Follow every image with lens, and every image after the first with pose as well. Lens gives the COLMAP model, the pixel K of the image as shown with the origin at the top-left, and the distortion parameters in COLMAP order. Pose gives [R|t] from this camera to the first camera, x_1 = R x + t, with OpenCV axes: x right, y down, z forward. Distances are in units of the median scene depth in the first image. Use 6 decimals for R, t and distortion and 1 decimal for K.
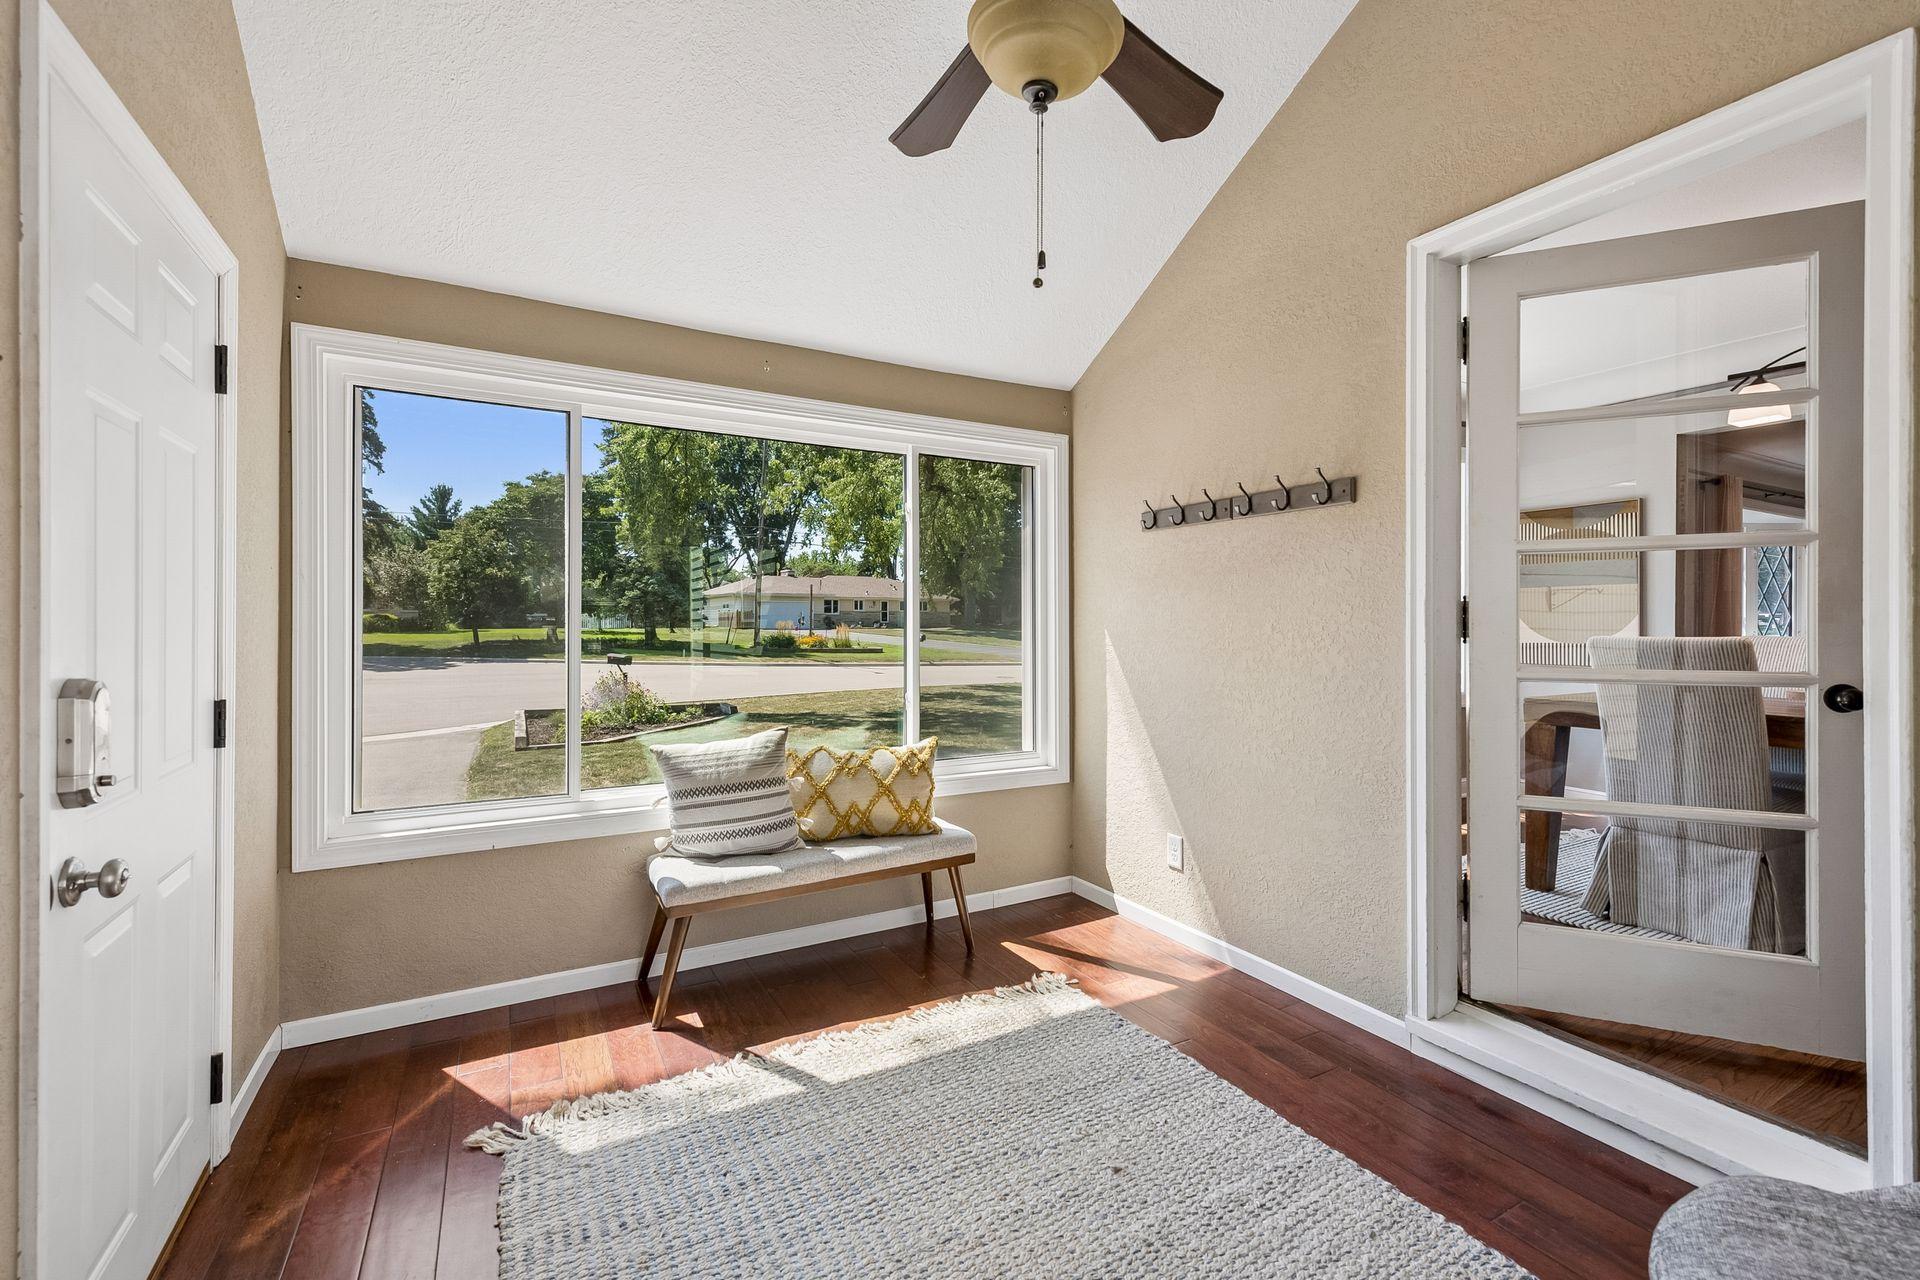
lens RADIAL K [[859.3, 0, 956.7], [0, 859.3, 619.4], [0, 0, 1]] dist [0.000059, -0.000634]
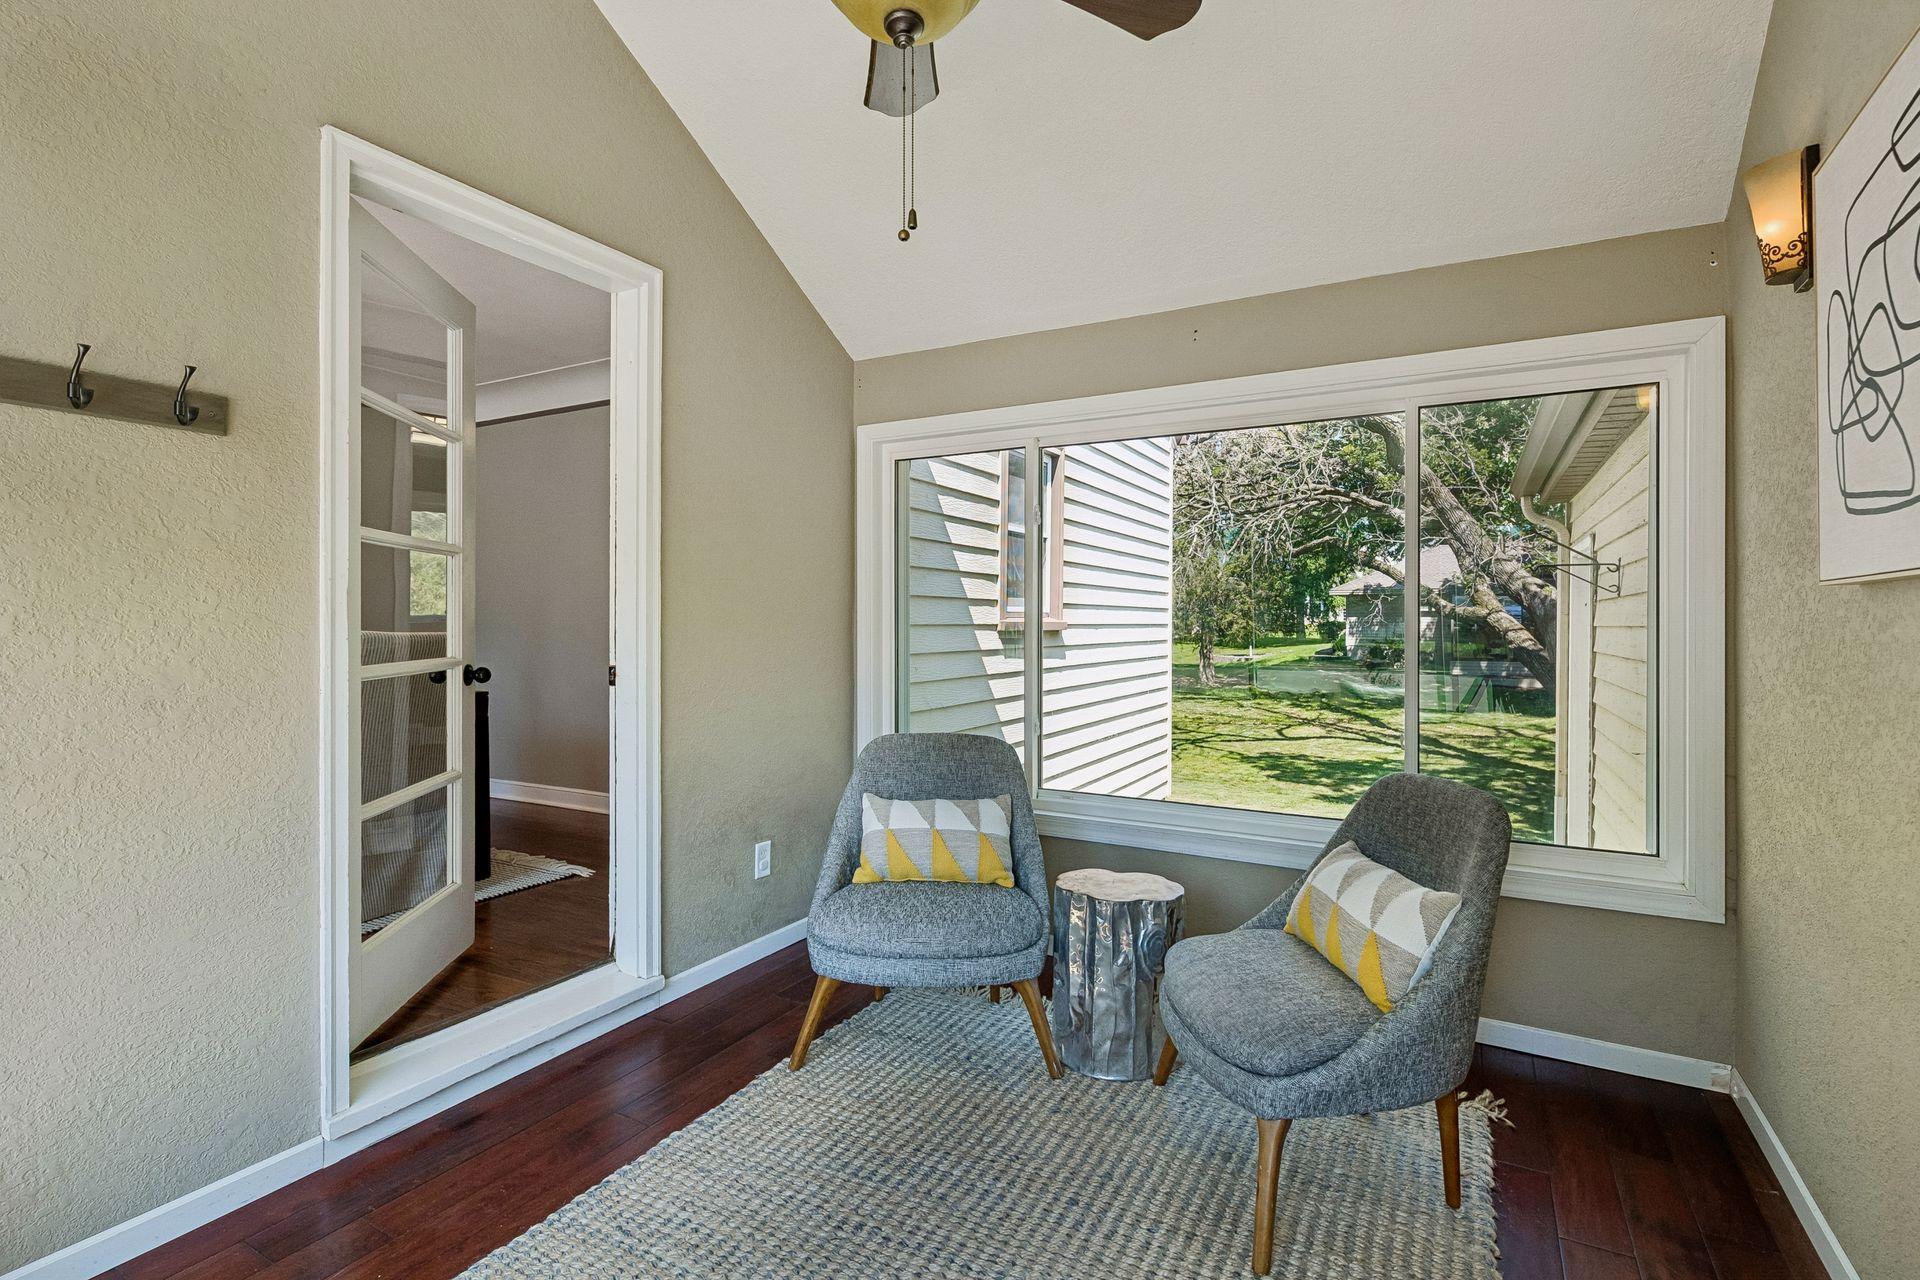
lens RADIAL K [[859.3, 0, 956.7], [0, 859.3, 619.4], [0, 0, 1]] dist [0.000059, -0.000634]
pose [[-0.523253, 0.000249, 0.852177, -0.431113], [-0.007532, 0.999960, -0.004917, 0.006118], [-0.852144, -0.008991, -0.523230, 0.919648]]
